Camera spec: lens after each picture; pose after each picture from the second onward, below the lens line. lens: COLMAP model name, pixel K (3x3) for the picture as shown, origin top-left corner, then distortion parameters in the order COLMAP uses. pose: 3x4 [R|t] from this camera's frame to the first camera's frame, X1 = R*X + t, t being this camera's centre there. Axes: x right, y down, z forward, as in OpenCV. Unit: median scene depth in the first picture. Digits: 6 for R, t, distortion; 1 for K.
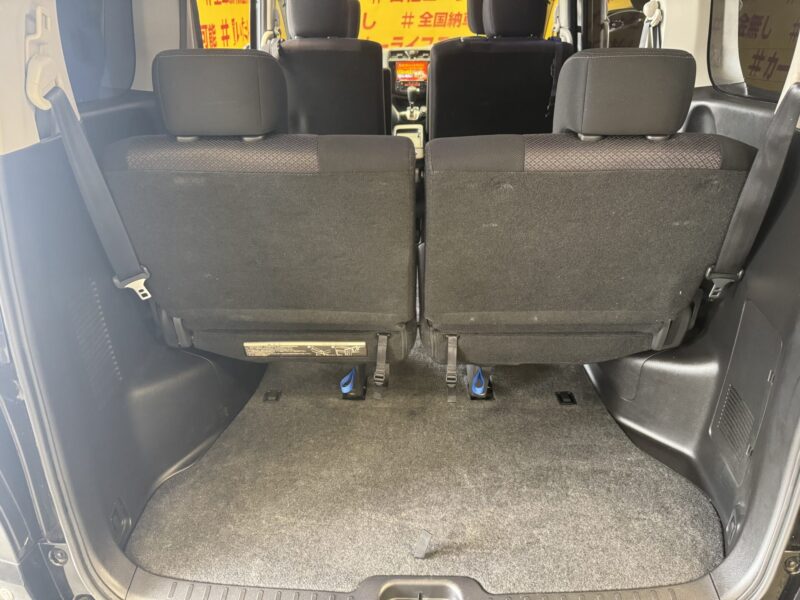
lens RADIAL K [[567.9, 0, 400.0], [0, 567.9, 300.0], [0, 0, 1]] dist [-0.004654, -0.003018]
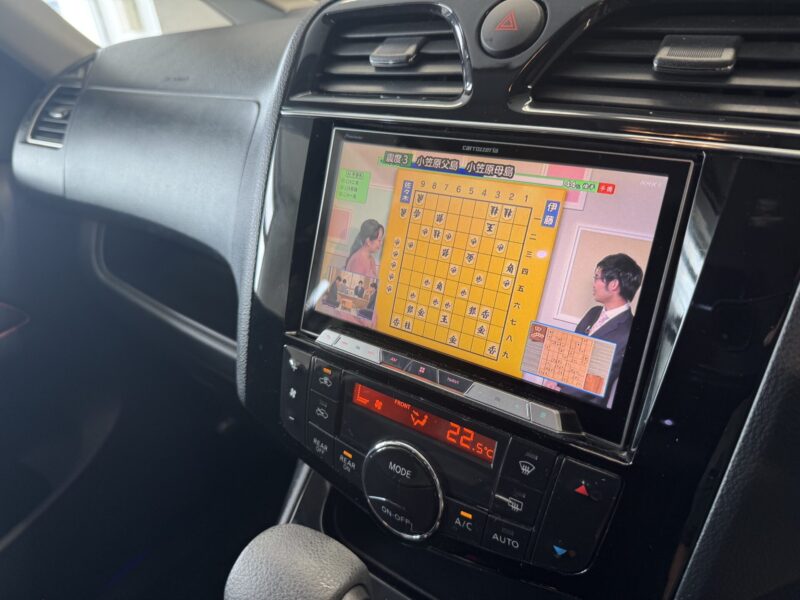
lens RADIAL K [[584.9, 0, 400.0], [0, 584.9, 300.0], [0, 0, 1]] dist [0.031192, -0.090755]
pose [[0.809926, 0.226045, -0.541223, 0.128341], [-0.183814, 0.974090, 0.131762, -0.848892], [0.556984, -0.007233, 0.830492, 1.928046]]
